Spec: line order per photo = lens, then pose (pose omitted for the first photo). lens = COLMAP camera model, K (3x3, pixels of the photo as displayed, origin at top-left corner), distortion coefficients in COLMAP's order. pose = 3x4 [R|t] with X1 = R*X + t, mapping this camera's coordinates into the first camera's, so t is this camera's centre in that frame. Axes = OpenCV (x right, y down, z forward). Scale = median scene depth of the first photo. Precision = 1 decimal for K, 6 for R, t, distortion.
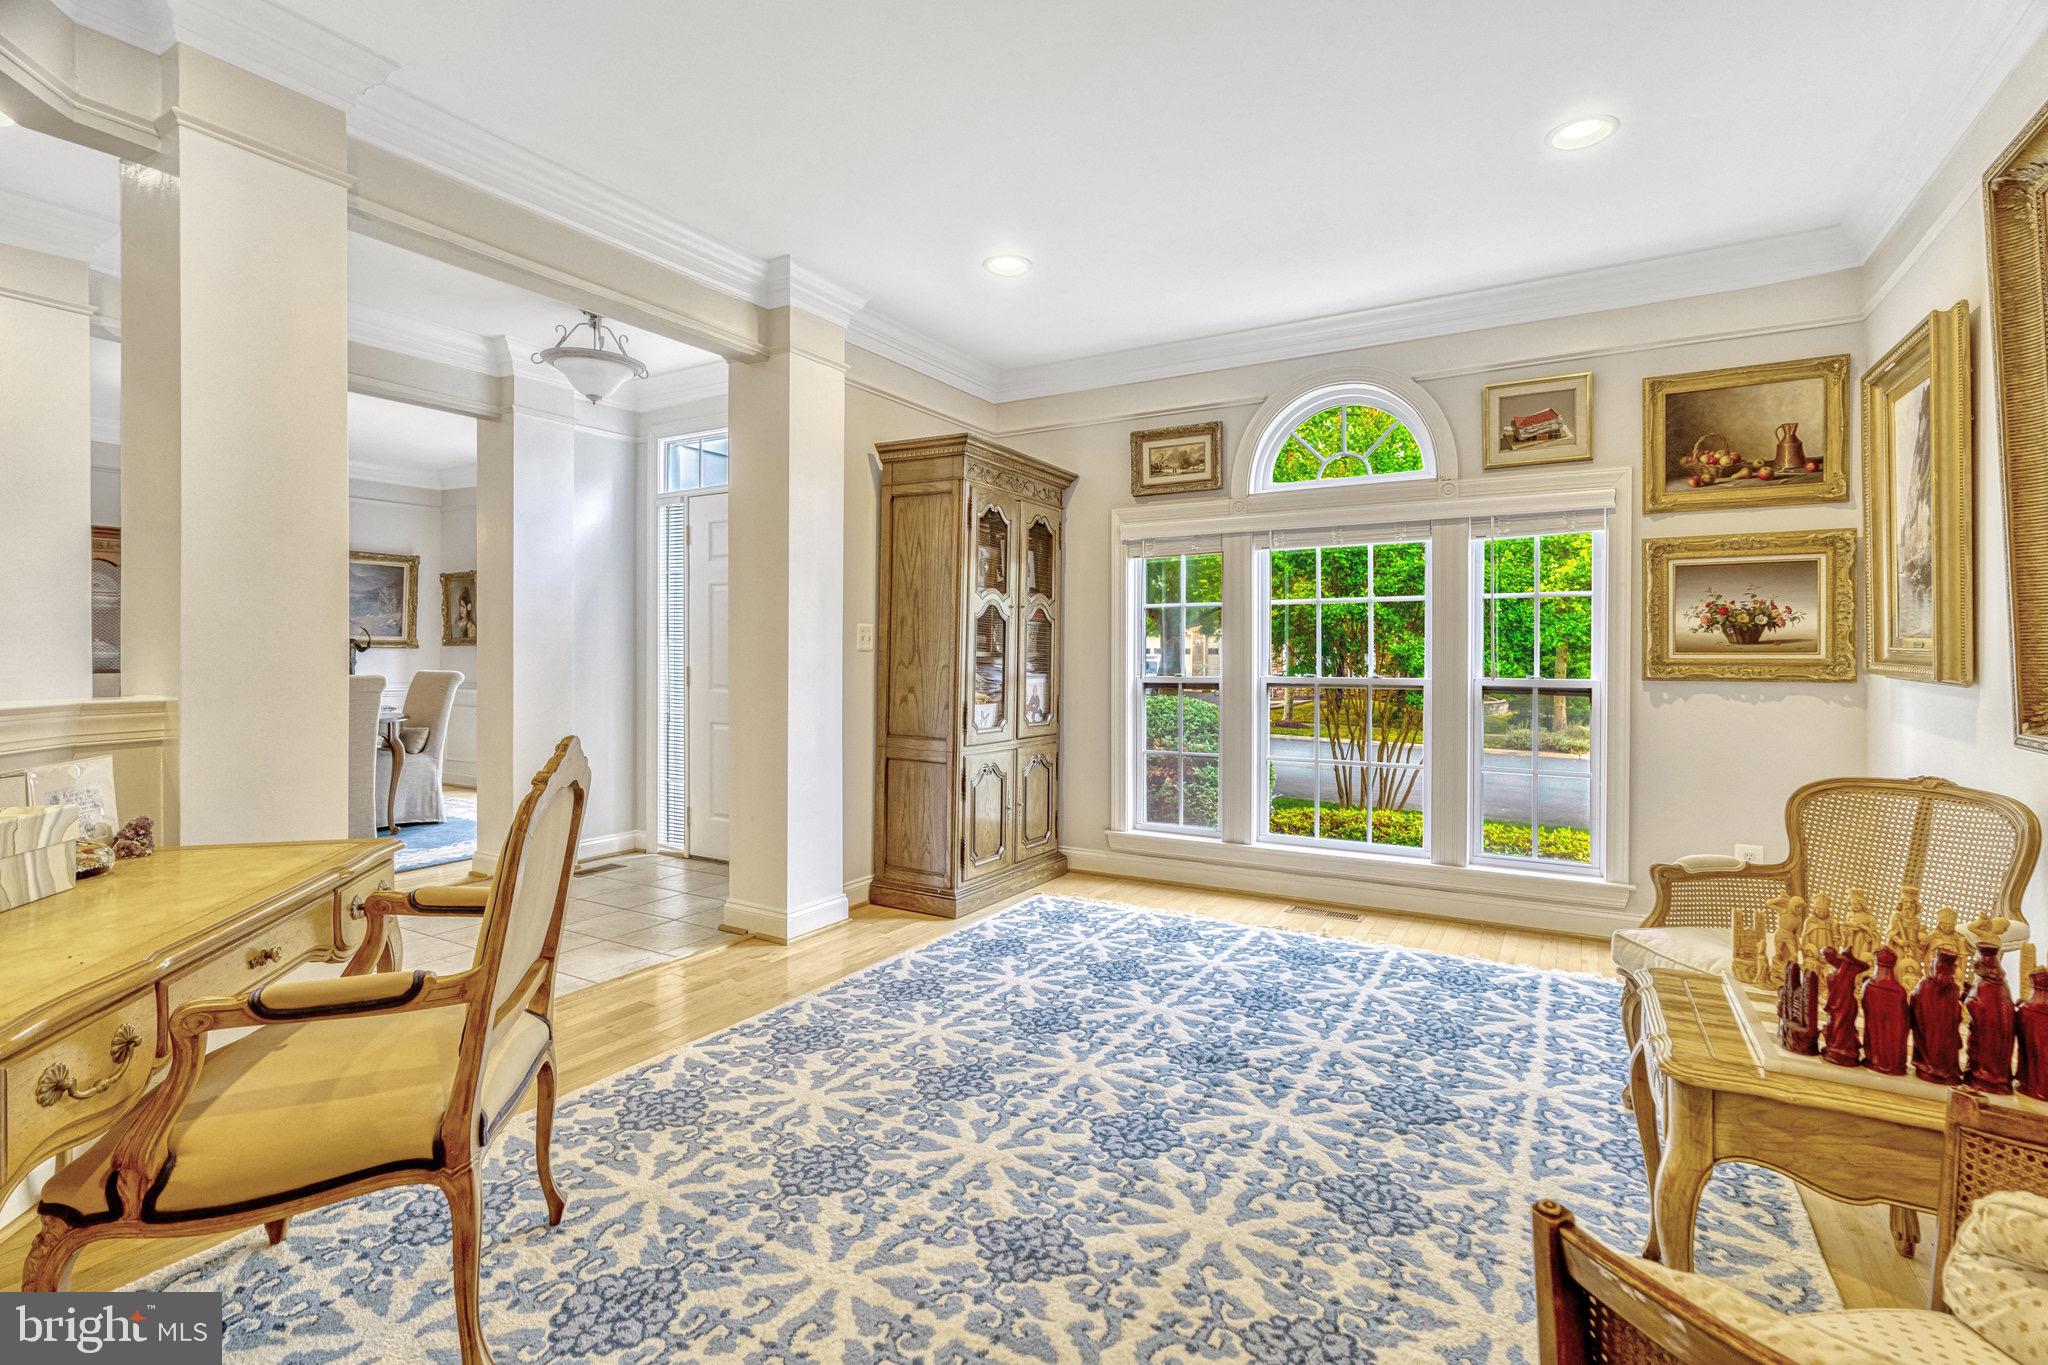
lens RADIAL K [[929.3, 0, 1030.0], [0, 929.3, 661.4], [0, 0, 1]] dist [-0.008718, 0.001394]
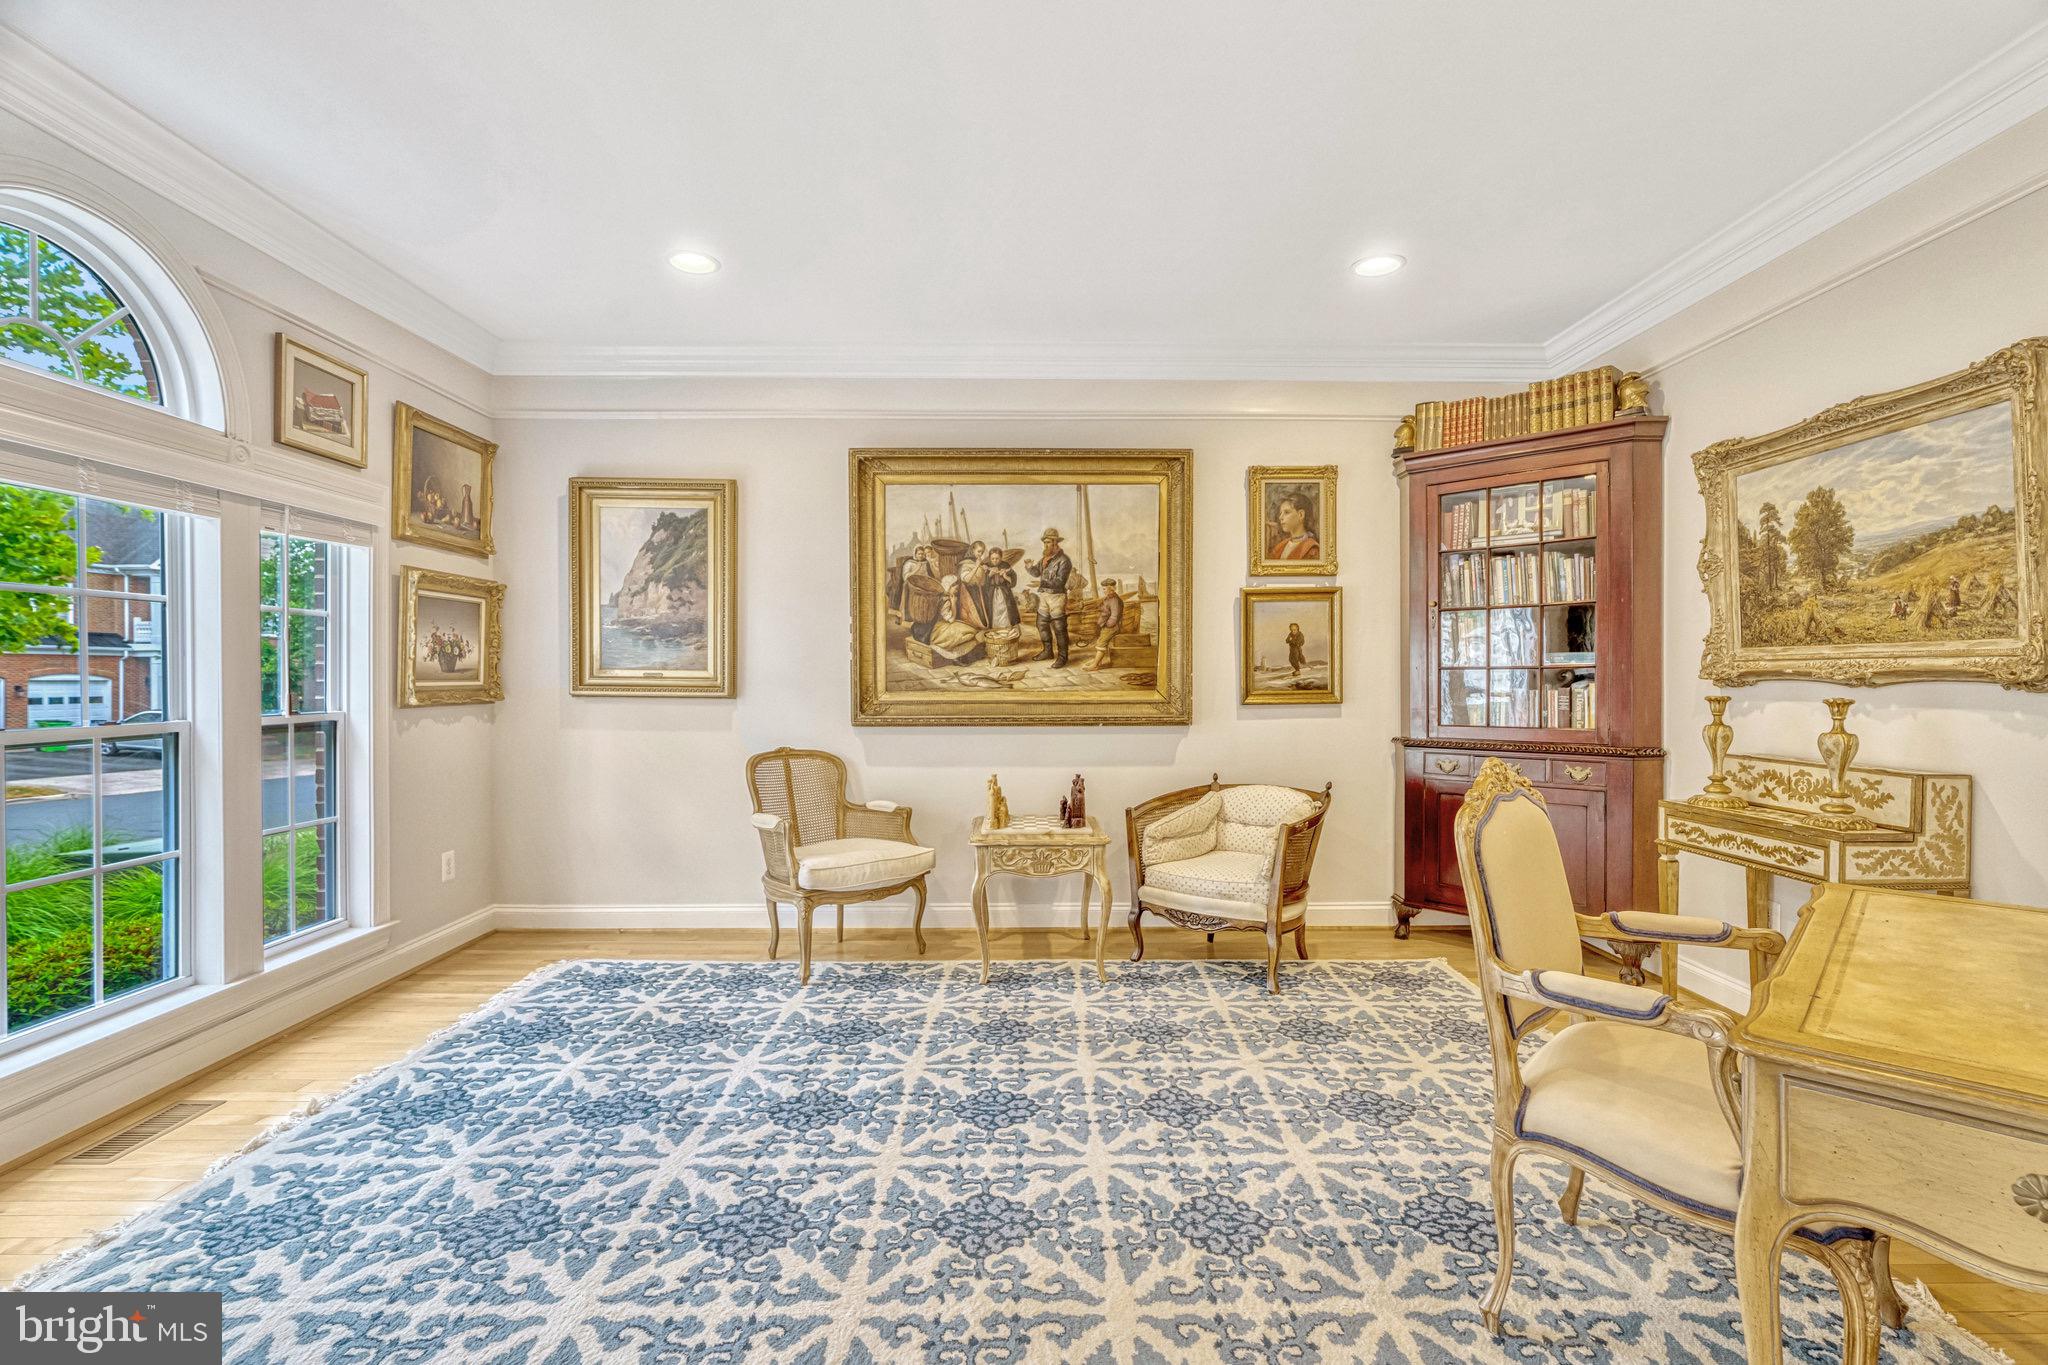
lens RADIAL K [[929.3, 0, 1044.0], [0, 929.3, 680.9], [0, 0, 1]] dist [-0.008718, 0.001394]
pose [[-0.523643, -0.003382, 0.851931, -0.585790], [0.008783, 0.999918, 0.009368, -0.013131], [-0.851892, 0.012388, -0.523570, 1.026298]]
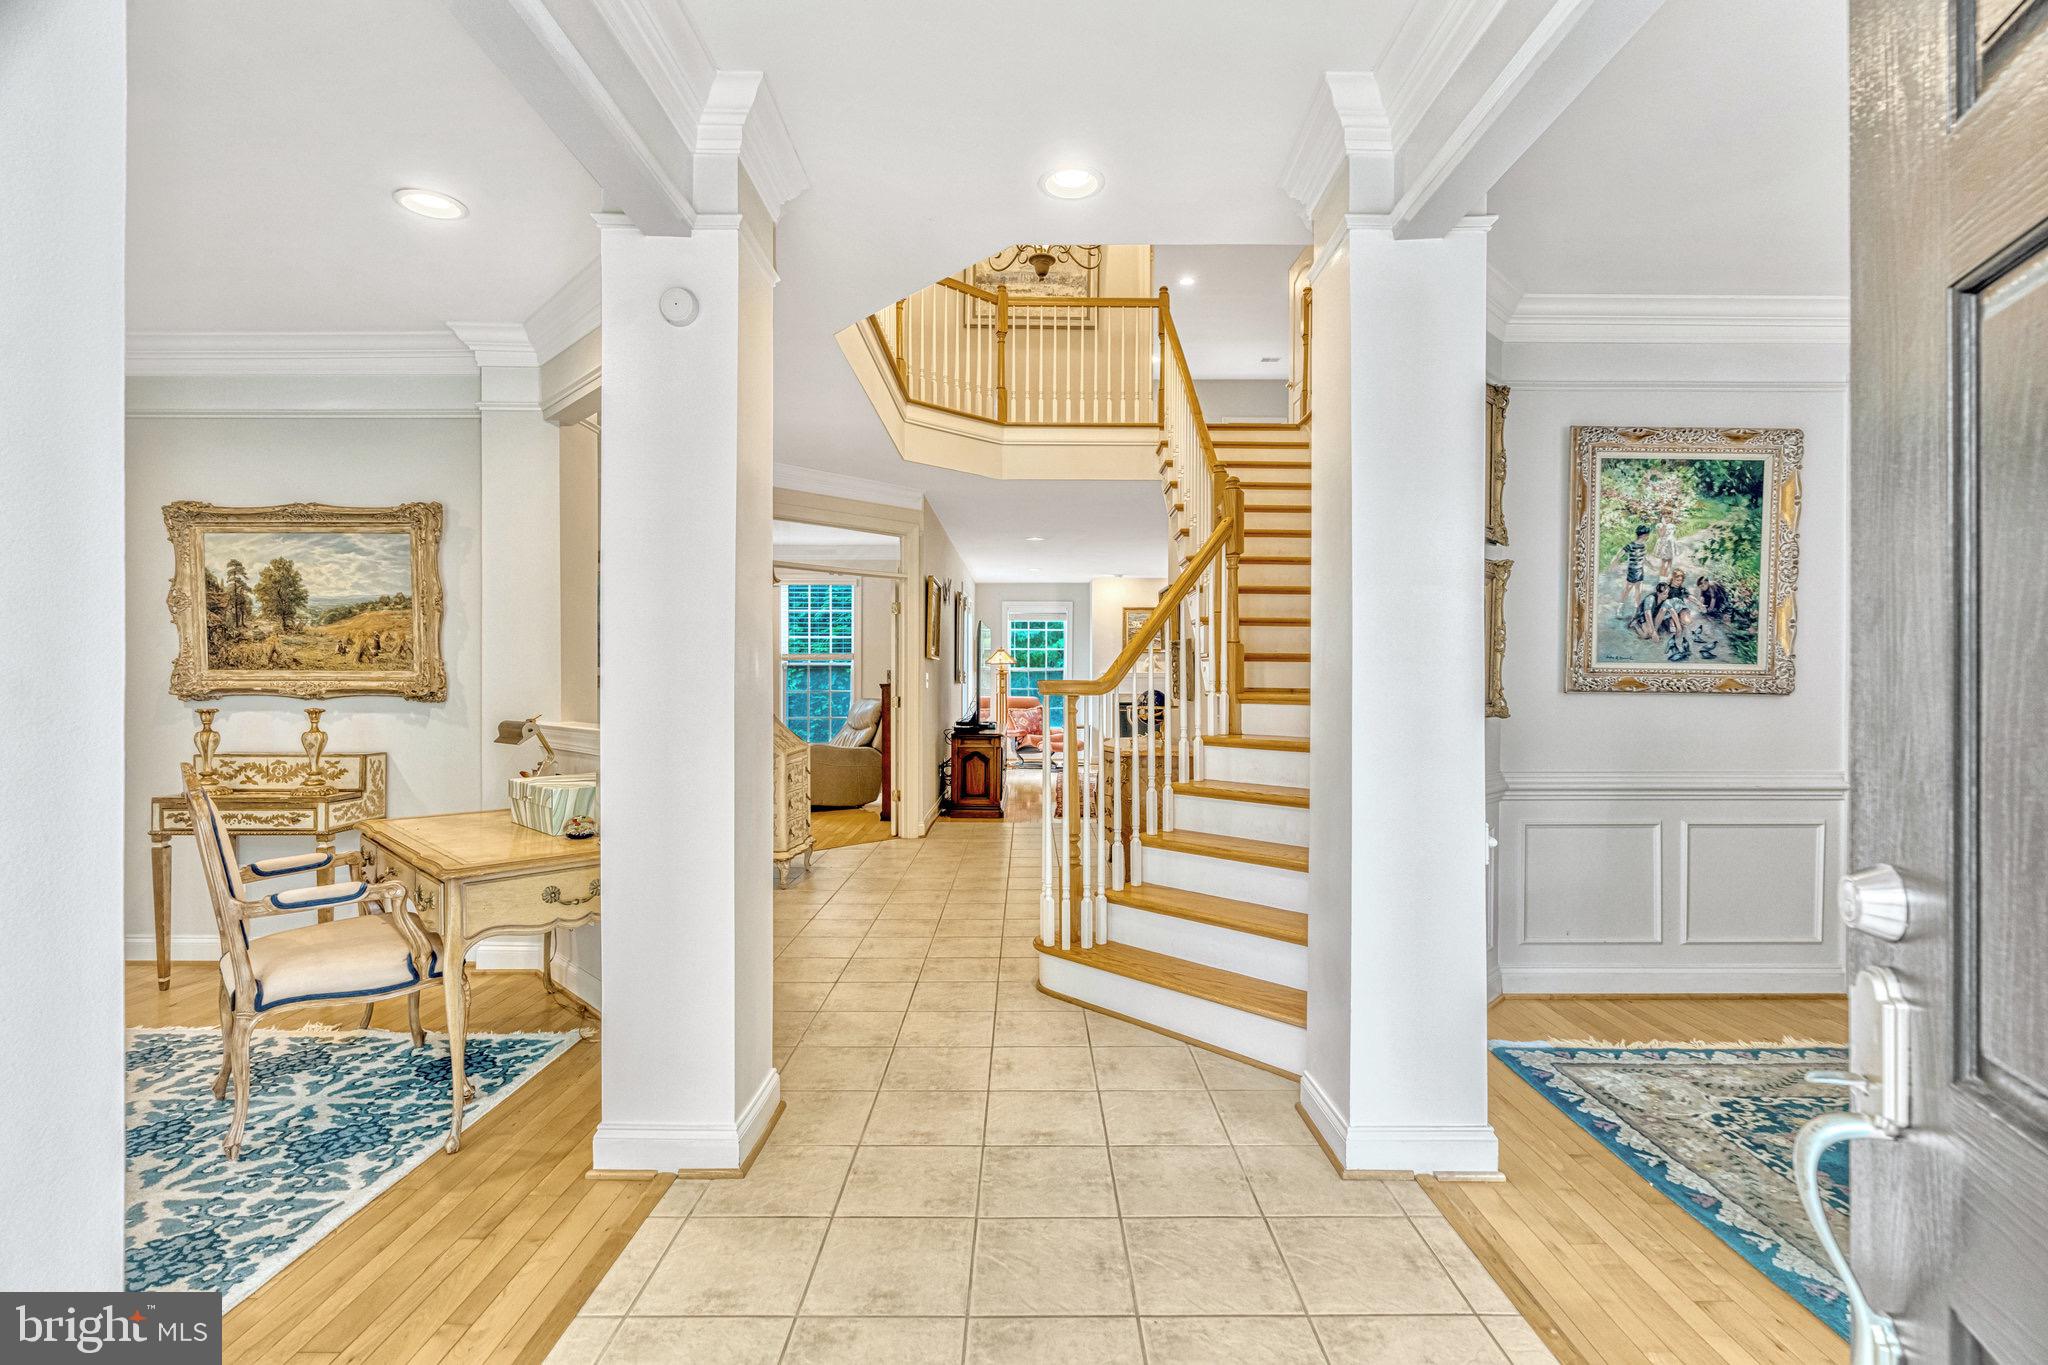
lens RADIAL K [[929.3, 0, 1031.0], [0, 929.3, 678.6], [0, 0, 1]] dist [-0.008718, 0.001394]
pose [[-0.857262, -0.001942, -0.514877, -0.436346], [-0.007562, 0.999933, 0.008820, -0.041396], [0.514825, 0.011455, -0.857219, 1.535727]]
